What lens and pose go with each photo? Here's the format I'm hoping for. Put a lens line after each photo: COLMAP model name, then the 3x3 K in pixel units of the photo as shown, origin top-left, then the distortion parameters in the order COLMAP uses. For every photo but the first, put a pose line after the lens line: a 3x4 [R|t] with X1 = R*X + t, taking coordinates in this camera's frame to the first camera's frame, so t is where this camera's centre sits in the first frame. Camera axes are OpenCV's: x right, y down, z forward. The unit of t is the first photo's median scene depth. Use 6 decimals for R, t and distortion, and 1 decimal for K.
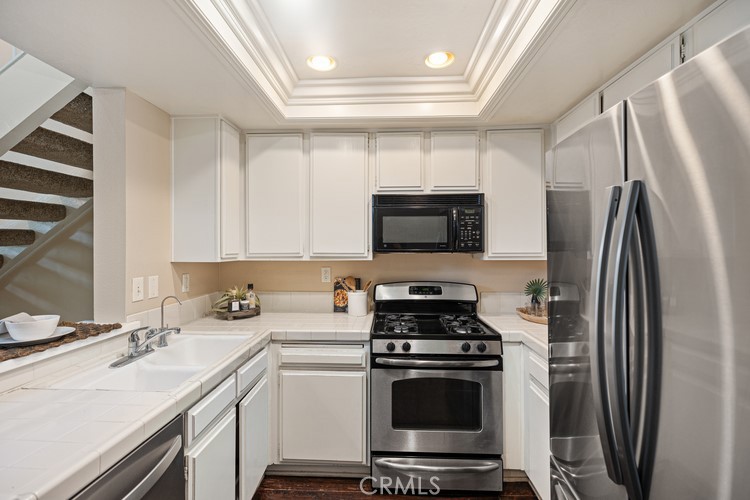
lens RADIAL K [[339.7, 0, 373.7], [0, 339.7, 246.4], [0, 0, 1]] dist [-0.002344, -0.000357]
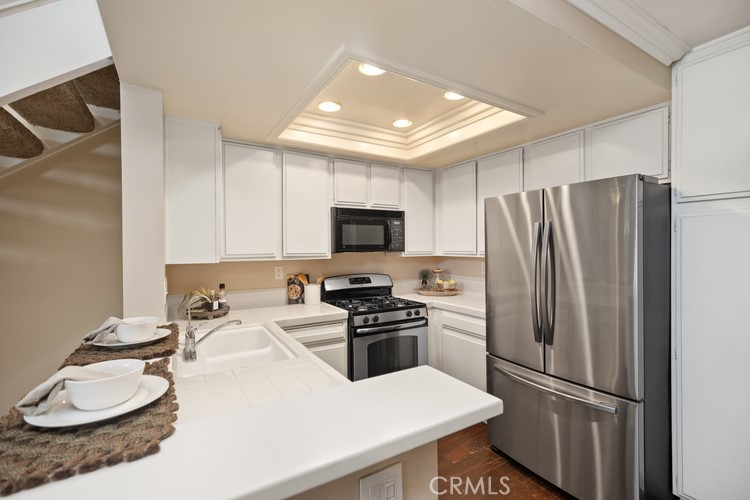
lens RADIAL K [[339.7, 0, 373.3], [0, 339.7, 249.4], [0, 0, 1]] dist [-0.002344, -0.000357]
pose [[0.829173, -0.006545, 0.558954, -0.591093], [0.003118, 0.999970, 0.007084, -0.001974], [-0.558984, -0.004131, 0.829168, -0.138355]]
